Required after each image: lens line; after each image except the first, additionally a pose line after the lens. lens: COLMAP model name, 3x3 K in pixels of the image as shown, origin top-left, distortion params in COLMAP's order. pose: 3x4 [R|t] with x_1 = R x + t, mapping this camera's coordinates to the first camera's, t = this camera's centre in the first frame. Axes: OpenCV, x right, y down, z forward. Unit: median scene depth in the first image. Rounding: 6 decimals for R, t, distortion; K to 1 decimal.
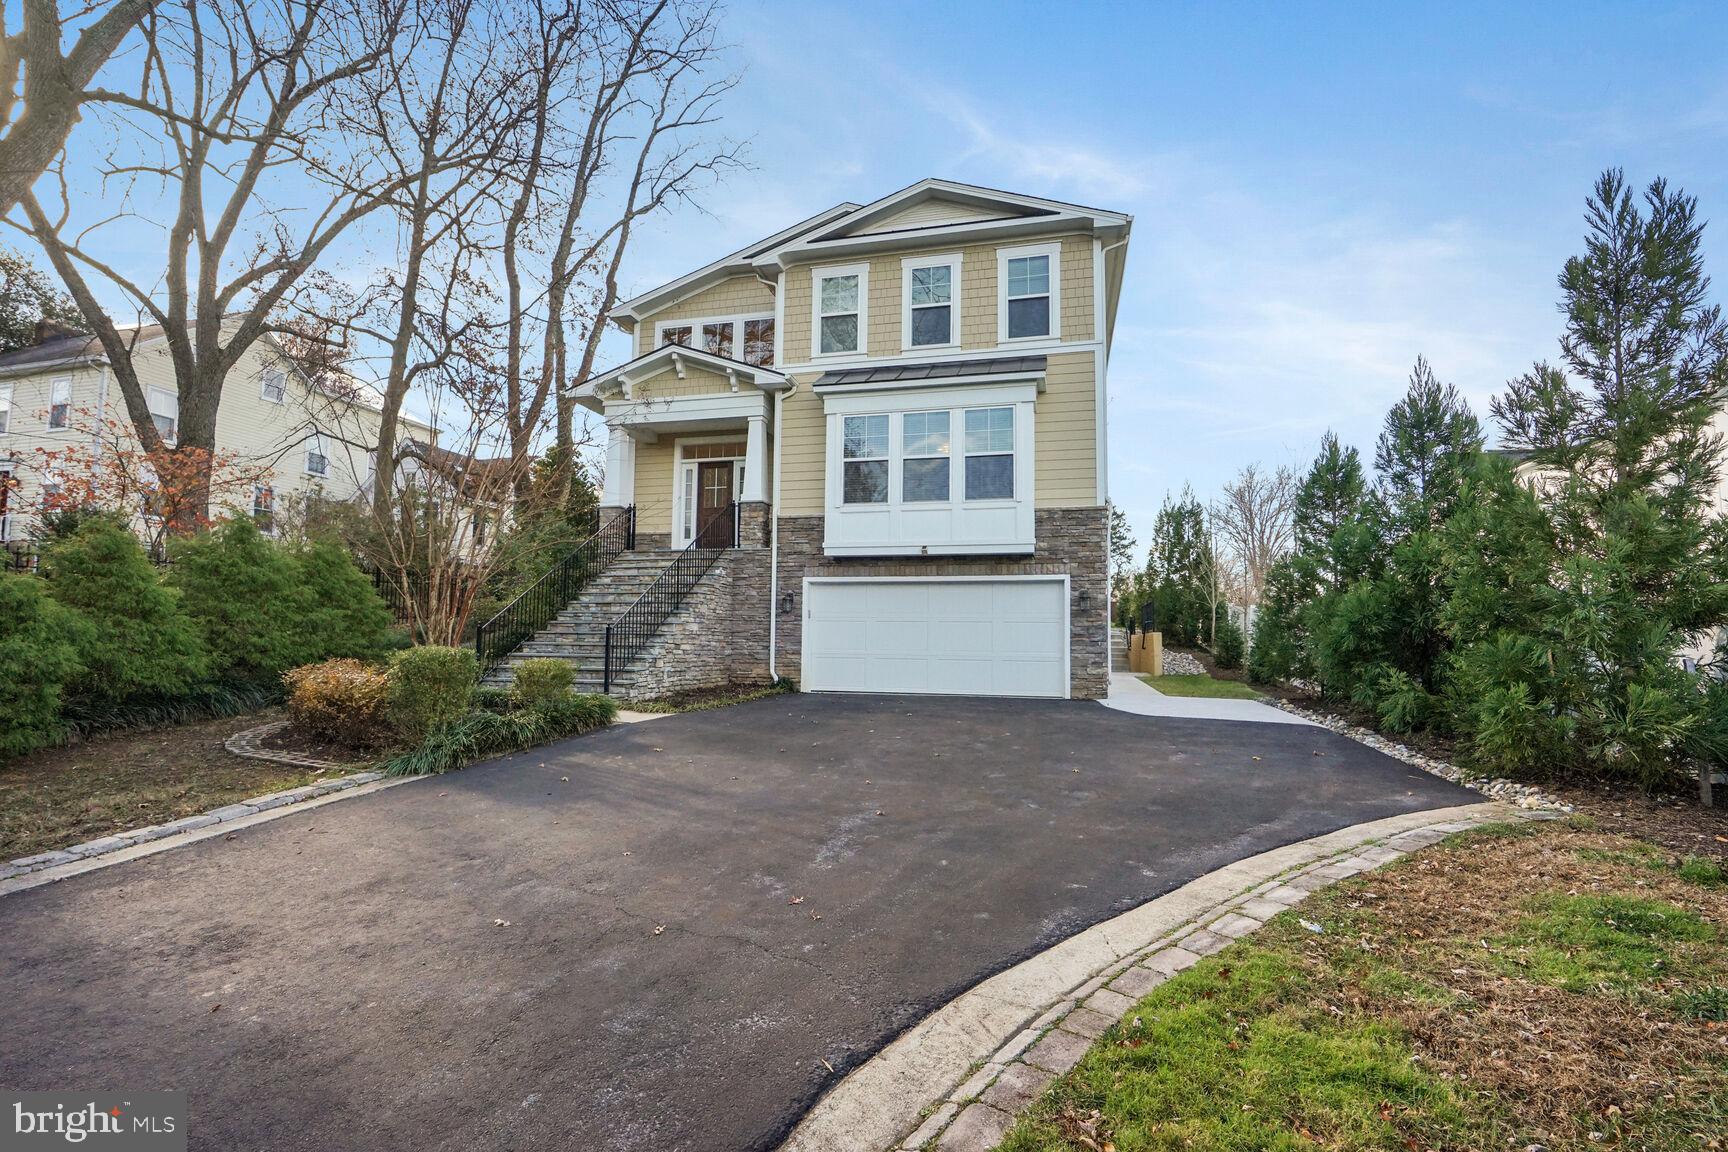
lens RADIAL K [[784.4, 0, 867.7], [0, 784.4, 582.3], [0, 0, 1]] dist [-0.000152, 0.000371]
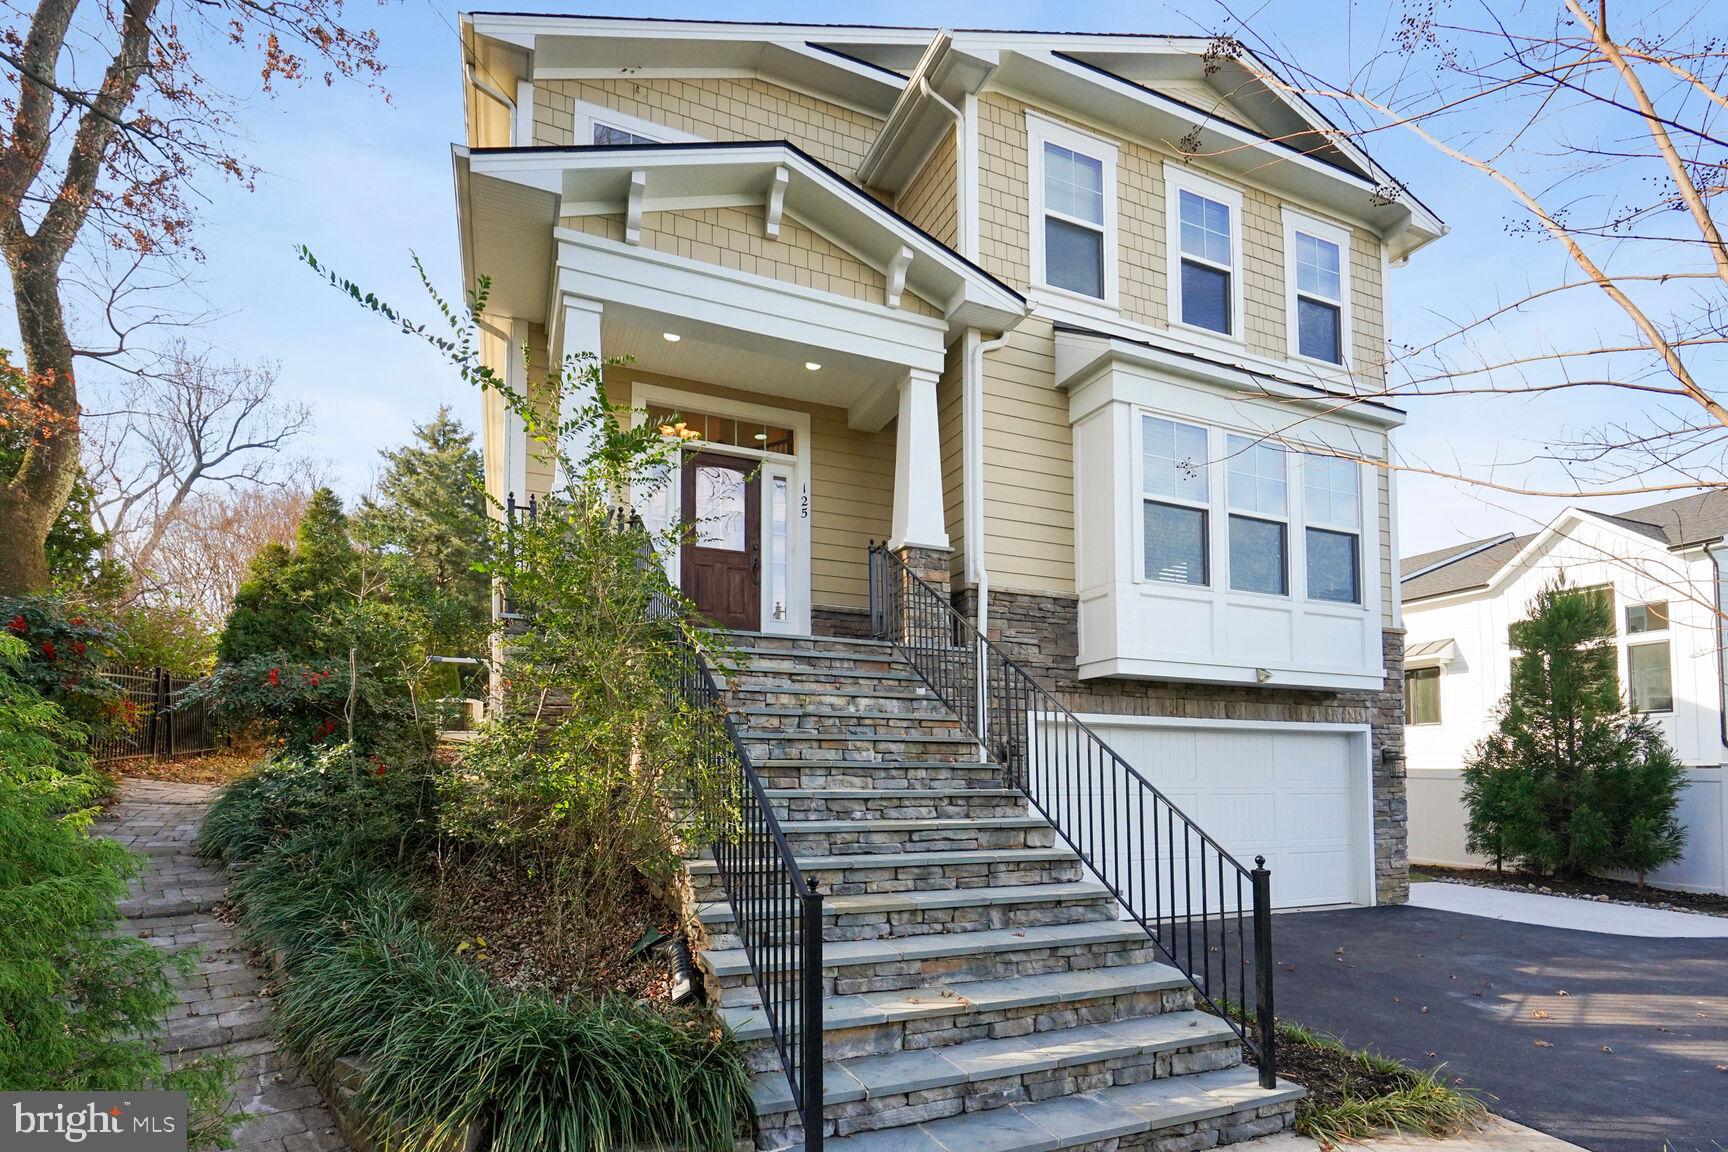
lens RADIAL K [[846.5, 0, 863.3], [0, 846.5, 738.9], [0, 0, 1]] dist [-0.000804, 0.000012]
pose [[0.800492, 0.019343, 0.599031, -0.502021], [-0.043984, 0.998680, 0.026528, 0.002228], [-0.597727, -0.047583, 0.800286, 0.620610]]
